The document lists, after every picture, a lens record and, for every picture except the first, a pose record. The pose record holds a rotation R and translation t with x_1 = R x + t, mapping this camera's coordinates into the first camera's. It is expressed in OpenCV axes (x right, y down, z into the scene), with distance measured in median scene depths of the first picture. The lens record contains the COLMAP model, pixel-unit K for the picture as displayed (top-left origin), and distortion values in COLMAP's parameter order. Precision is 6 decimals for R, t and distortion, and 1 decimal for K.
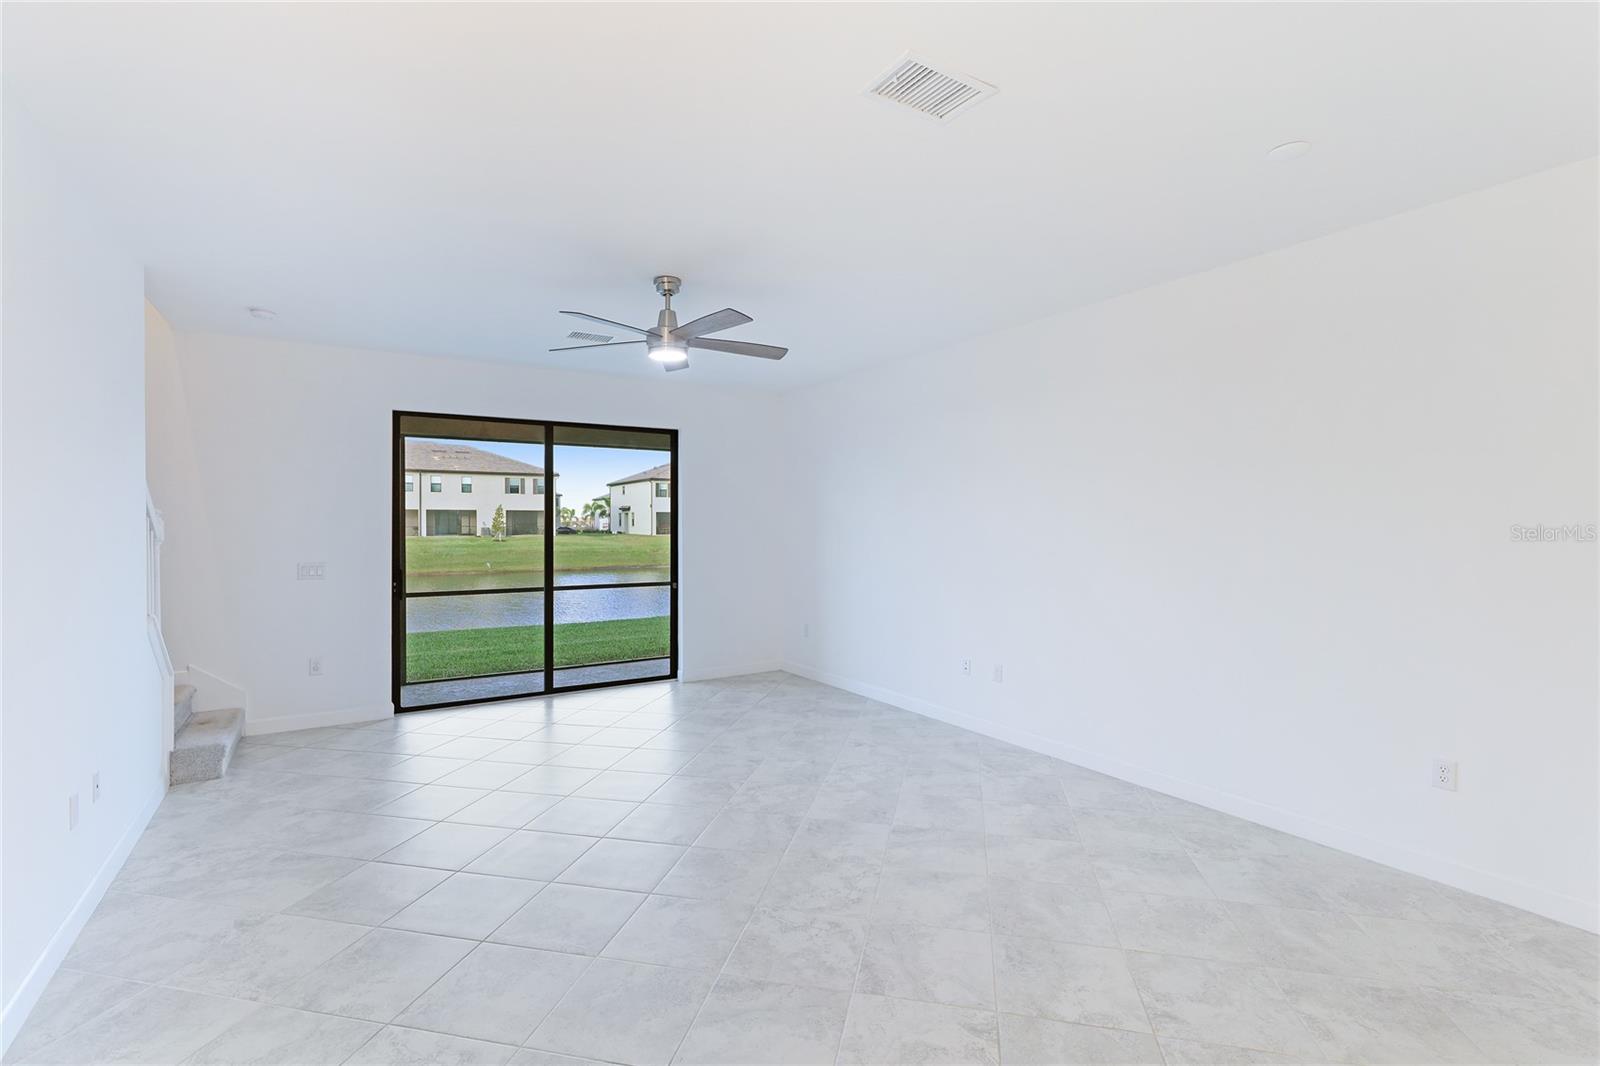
lens RADIAL K [[760.2, 0, 755.8], [0, 760.2, 523.2], [0, 0, 1]] dist [-0.001028, -0.000192]
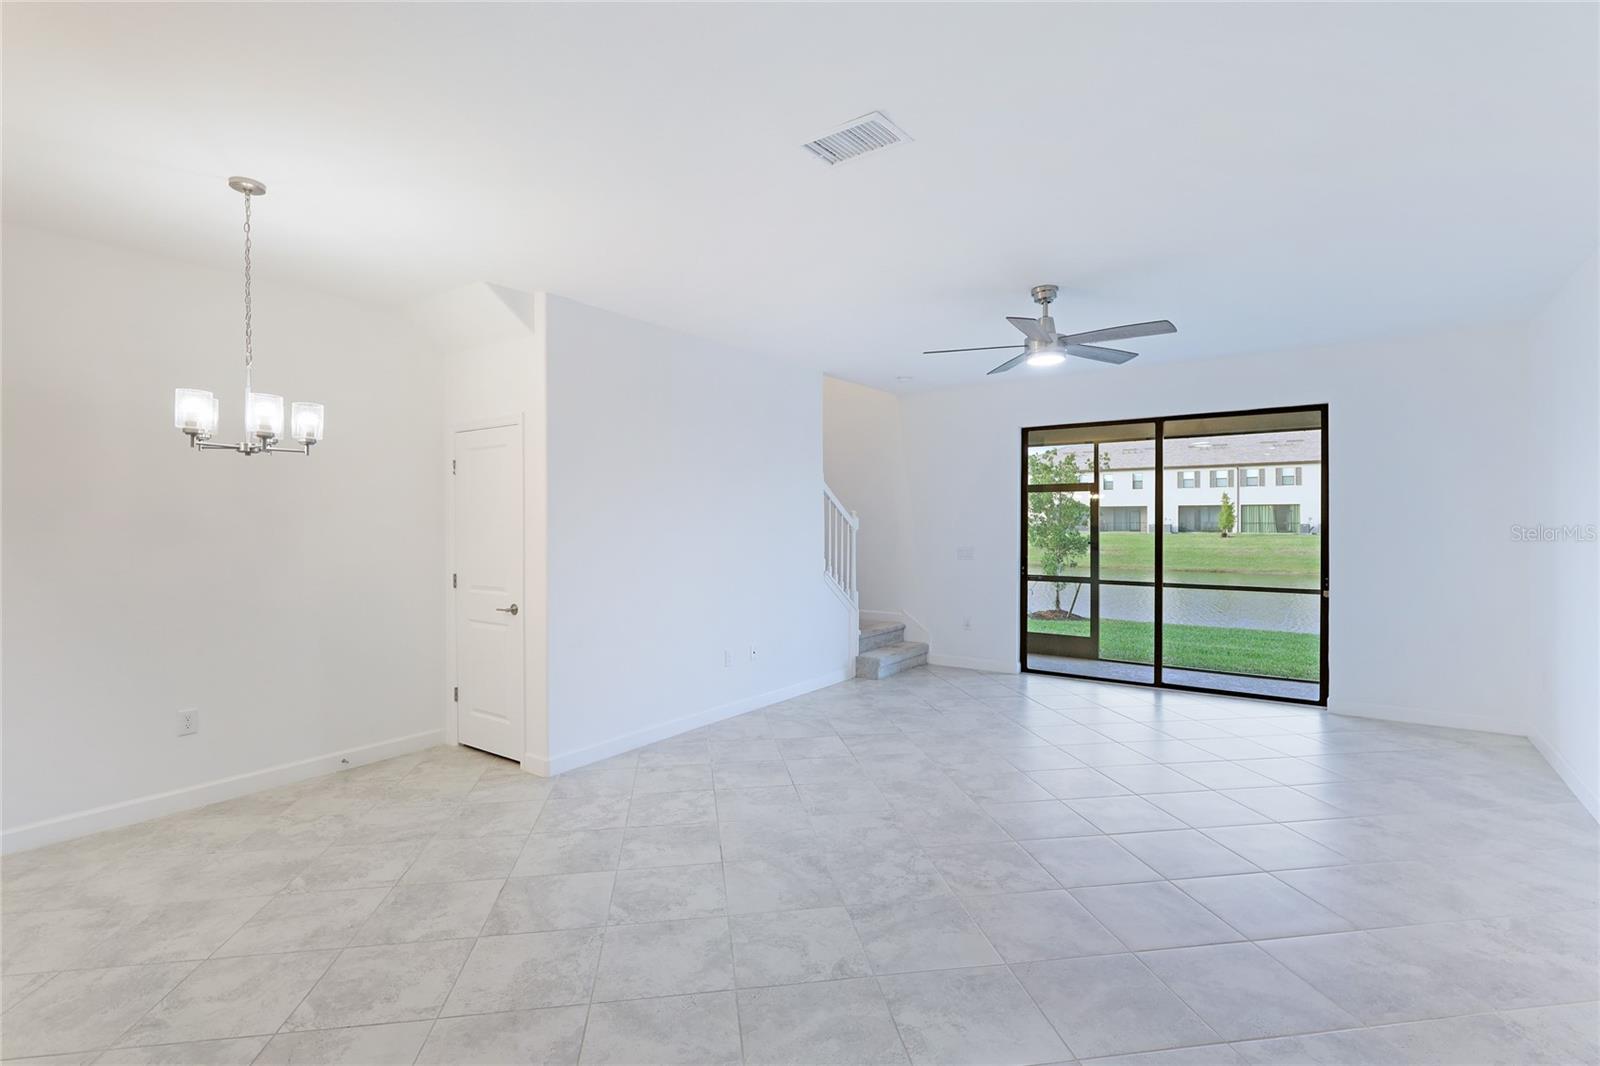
lens RADIAL K [[741.9, 0, 800.3], [0, 741.9, 536.8], [0, 0, 1]] dist [0.001613, -0.000061]
pose [[0.367876, 0.021409, -0.929628, 0.467694], [0.003790, 0.999692, 0.024522, -0.001974], [0.929867, -0.012544, 0.367682, 0.196426]]
